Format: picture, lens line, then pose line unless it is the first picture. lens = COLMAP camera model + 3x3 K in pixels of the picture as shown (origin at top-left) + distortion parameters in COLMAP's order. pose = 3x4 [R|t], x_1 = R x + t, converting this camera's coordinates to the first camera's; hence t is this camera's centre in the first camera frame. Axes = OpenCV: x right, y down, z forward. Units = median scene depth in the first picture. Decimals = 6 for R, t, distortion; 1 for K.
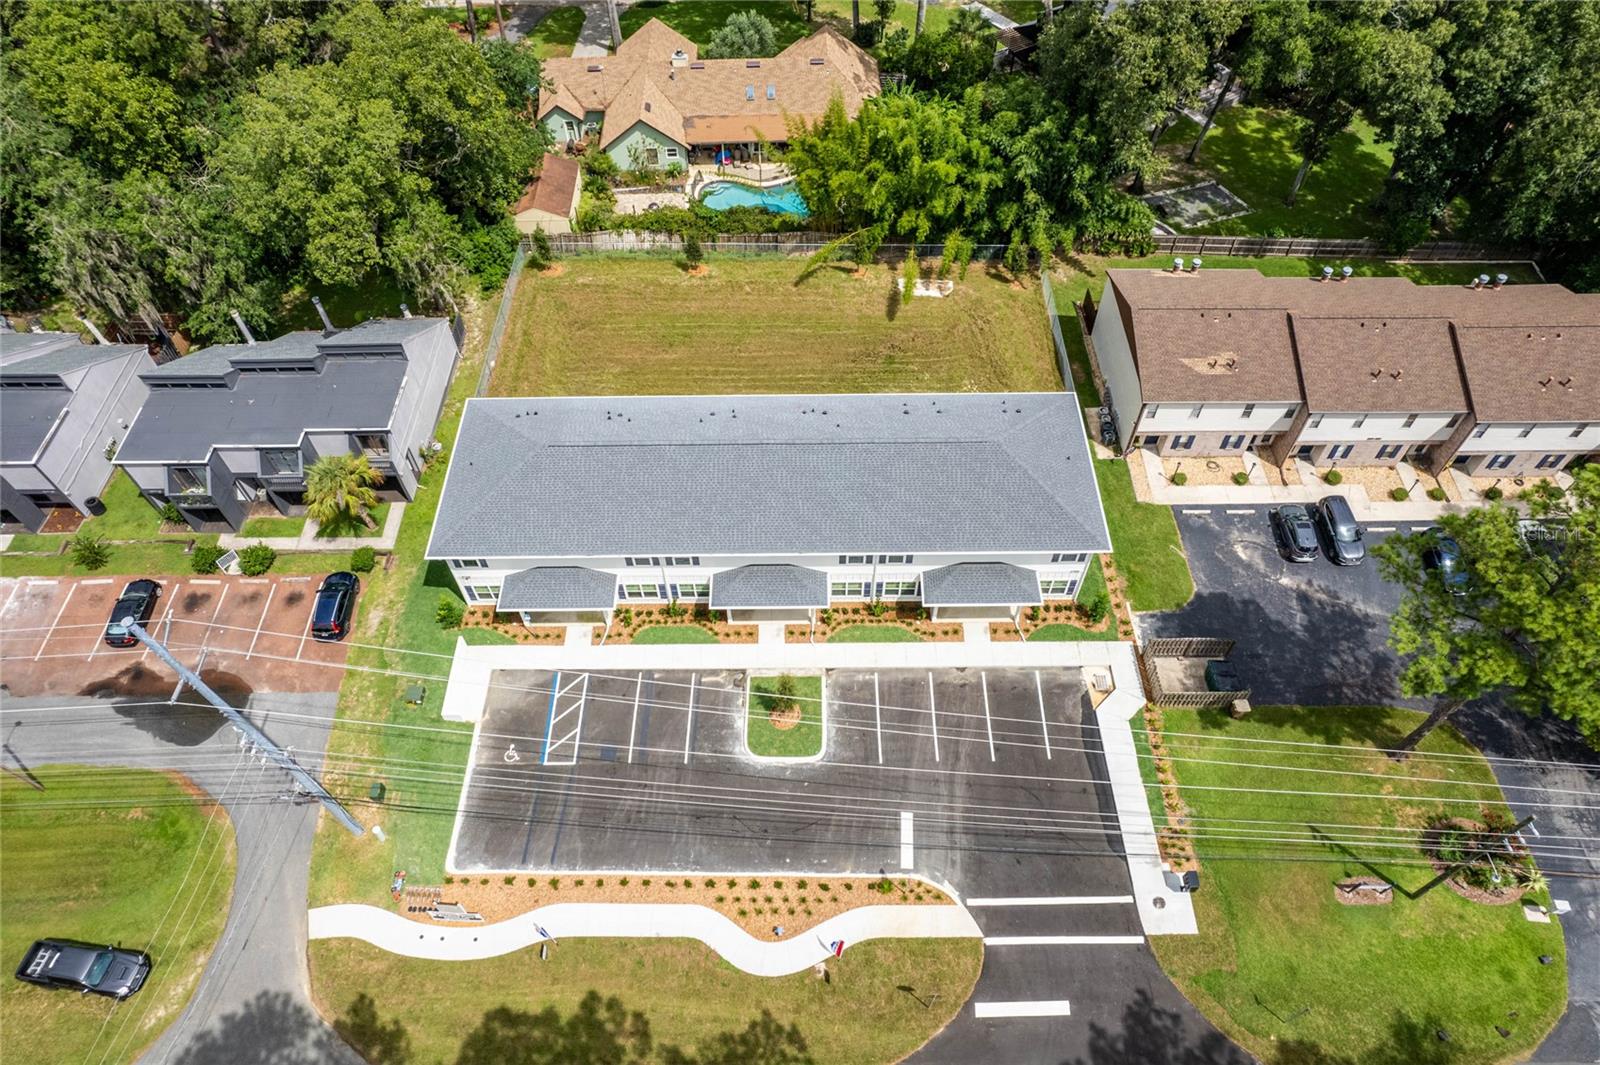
lens RADIAL K [[1019.9, 0, 806.3], [0, 1019.9, 539.5], [0, 0, 1]] dist [-0.055631, 0.044270]
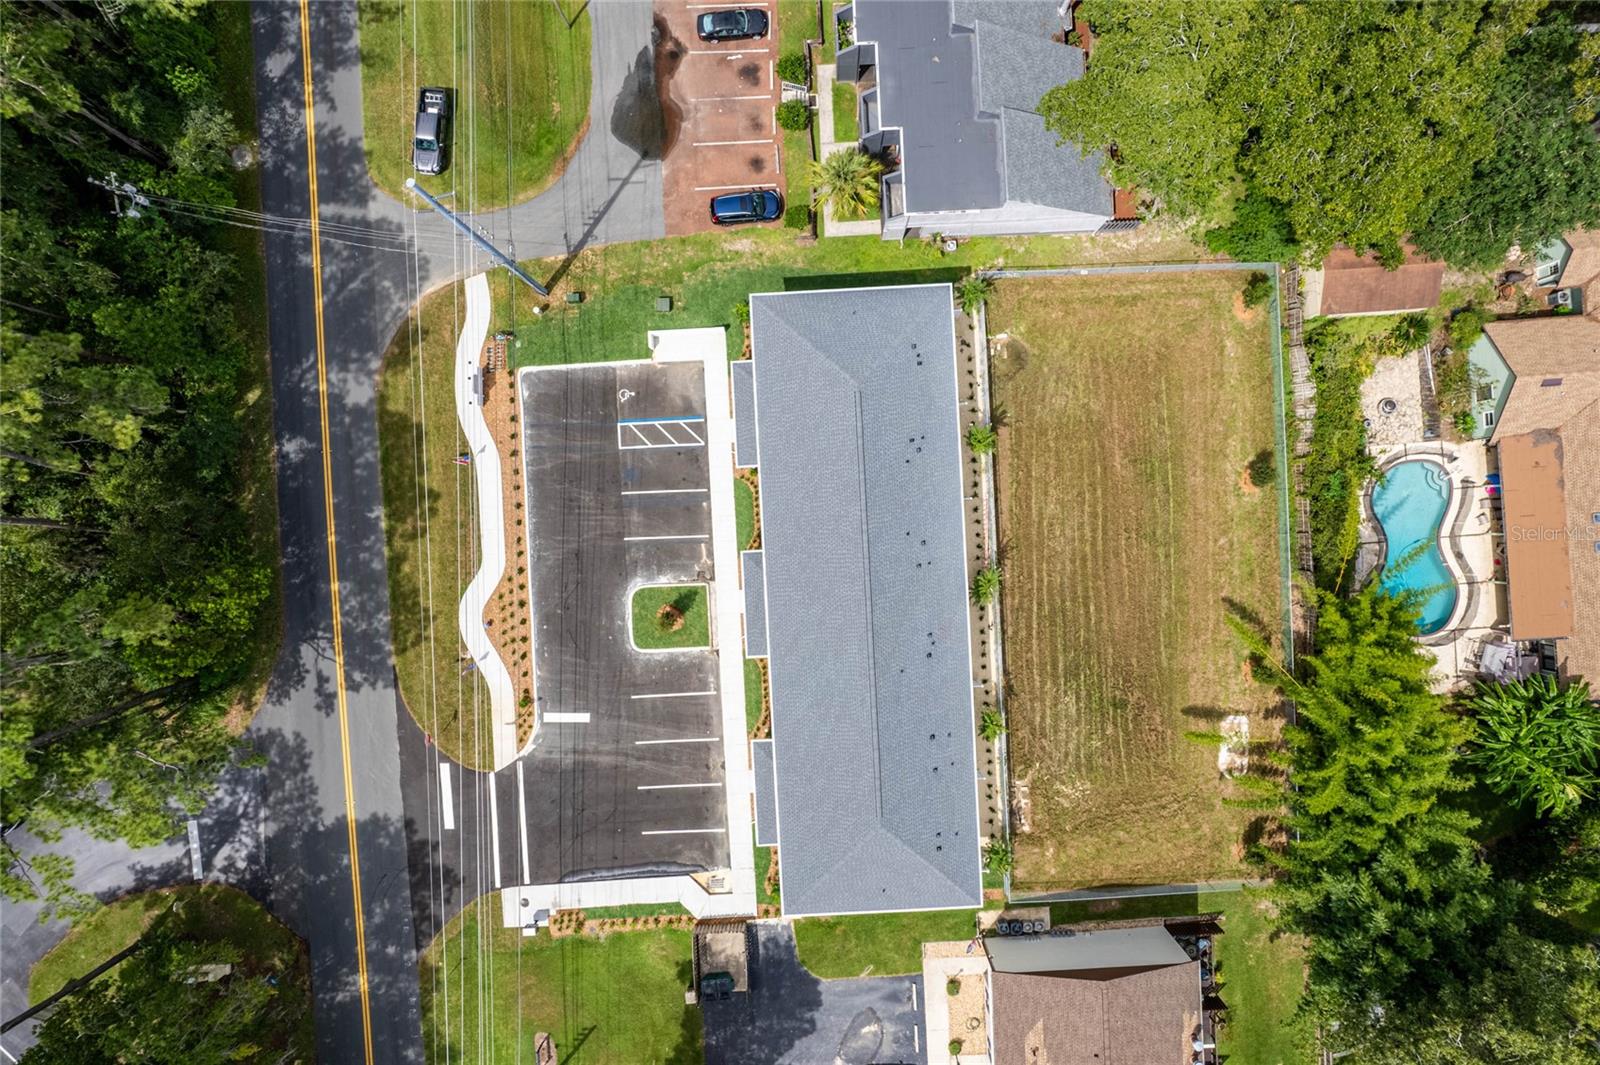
lens RADIAL K [[1019.9, 0, 806.3], [0, 1019.9, 539.5], [0, 0, 1]] dist [-0.055631, 0.044270]
pose [[0.045052, 0.998840, 0.016971, -0.128324], [-0.796054, 0.025632, 0.604683, -0.694667], [0.603547, -0.040752, 0.796285, 0.151596]]
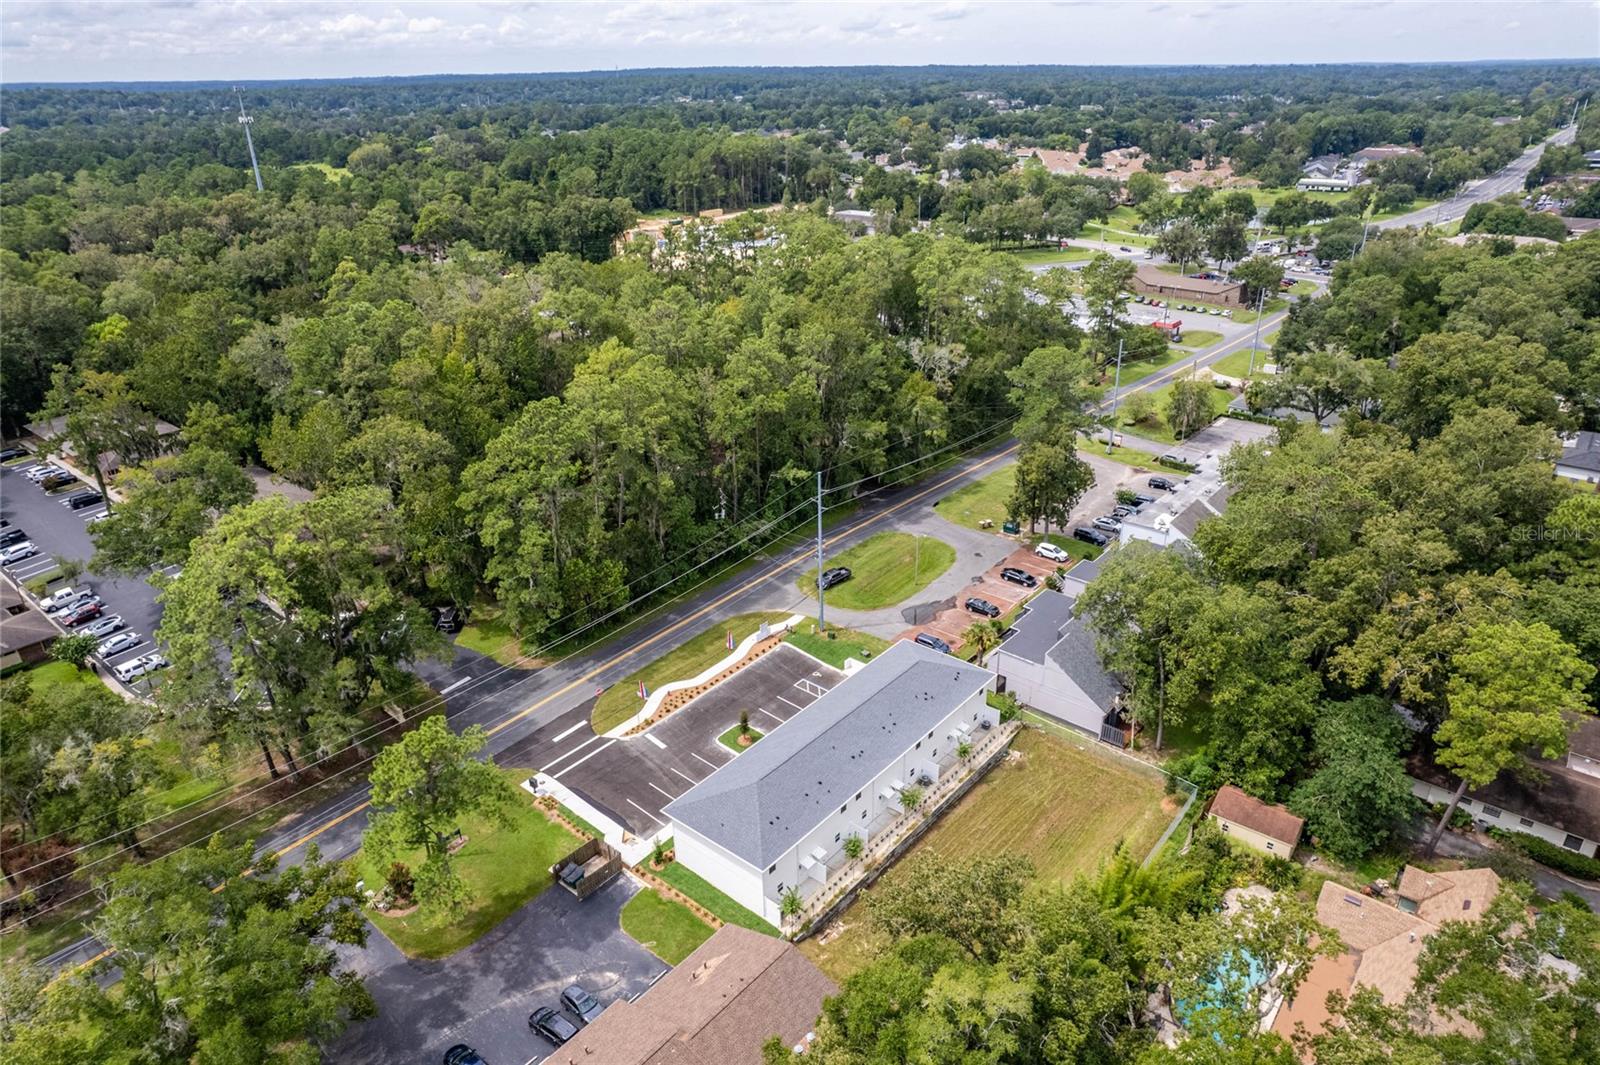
lens RADIAL K [[1019.9, 0, 806.3], [0, 1019.9, 539.5], [0, 0, 1]] dist [-0.055631, 0.044270]
pose [[-0.643908, 0.342635, -0.684093, 1.120037], [-0.603463, 0.322206, 0.729394, -1.461003], [0.470335, 0.882488, -0.000704, 0.736068]]
